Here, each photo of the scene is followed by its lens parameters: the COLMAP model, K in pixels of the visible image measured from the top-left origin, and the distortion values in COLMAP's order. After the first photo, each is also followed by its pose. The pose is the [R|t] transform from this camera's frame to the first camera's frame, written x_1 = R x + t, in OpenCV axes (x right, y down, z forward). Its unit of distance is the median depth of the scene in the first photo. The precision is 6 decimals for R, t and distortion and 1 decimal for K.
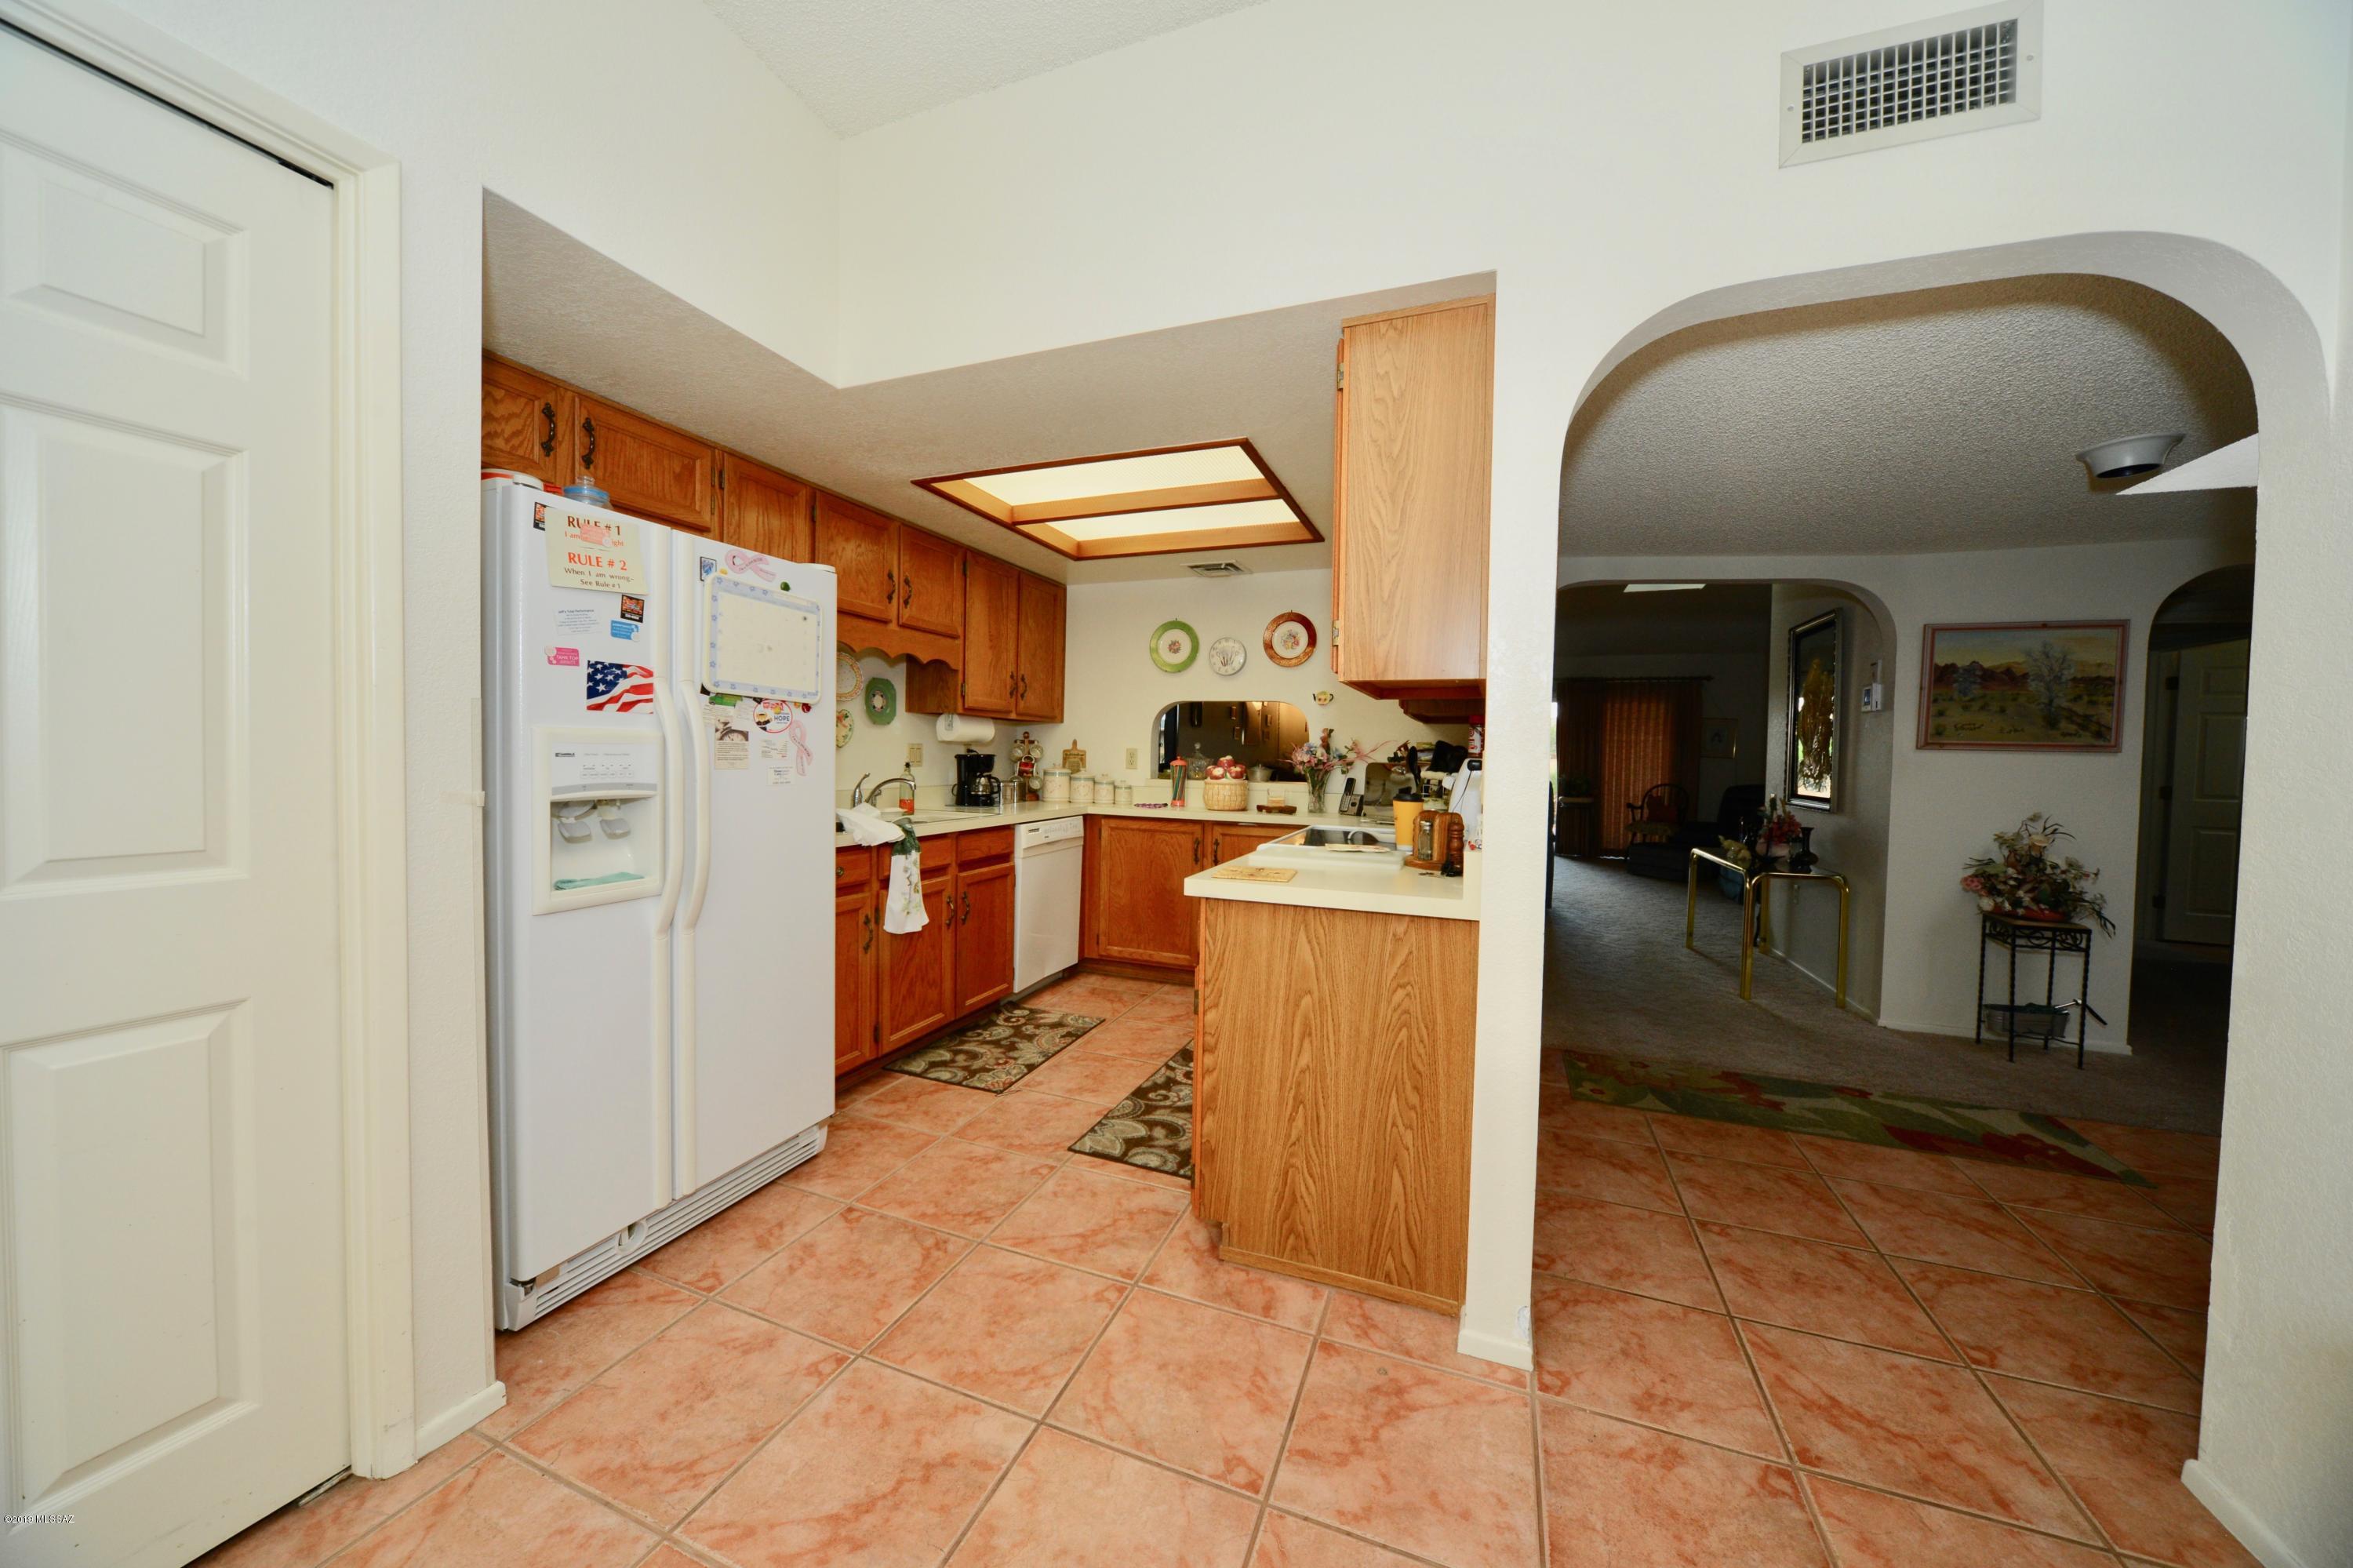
lens RADIAL K [[815.2, 0, 1170.7], [0, 815.2, 778.9], [0, 0, 1]] dist [-0.011420, 0.000324]
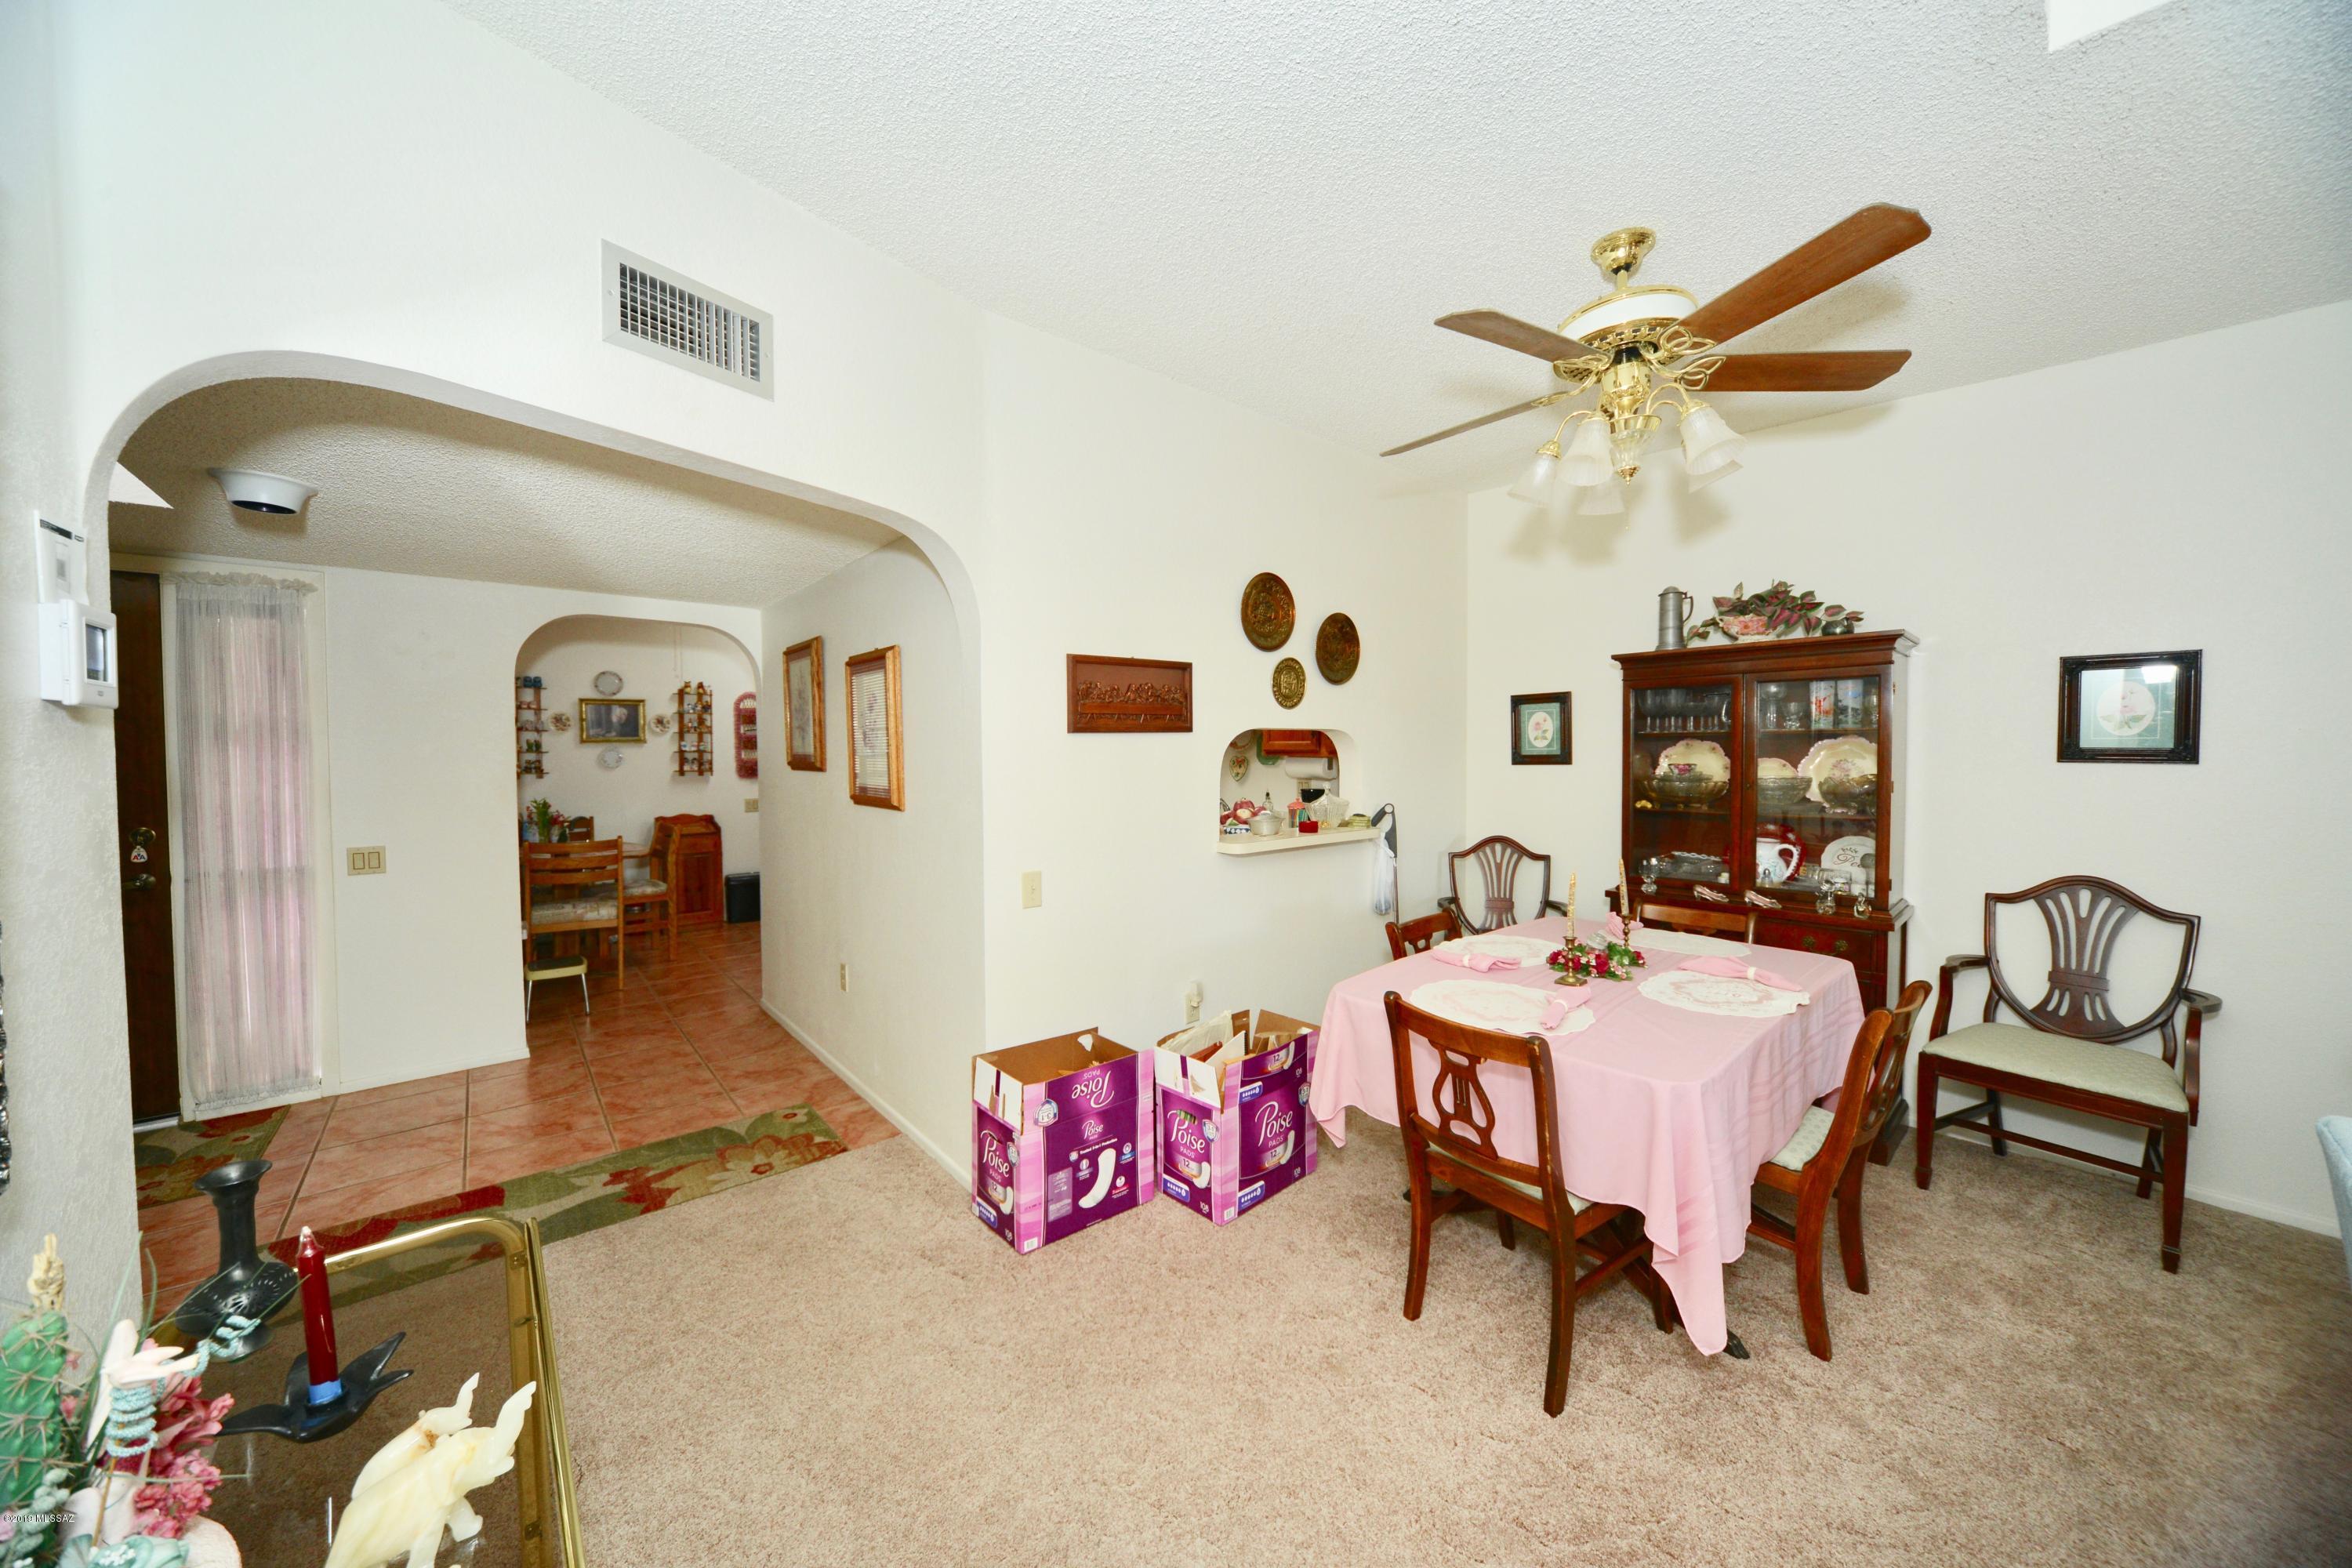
lens RADIAL K [[814.8, 0, 1170.2], [0, 814.8, 778.9], [0, 0, 1]] dist [-0.011420, 0.000324]
pose [[-0.469623, 0.012311, -0.882781, 1.371902], [-0.033624, 0.998928, 0.031818, -0.117731], [0.882226, 0.044625, -0.468706, 2.147069]]
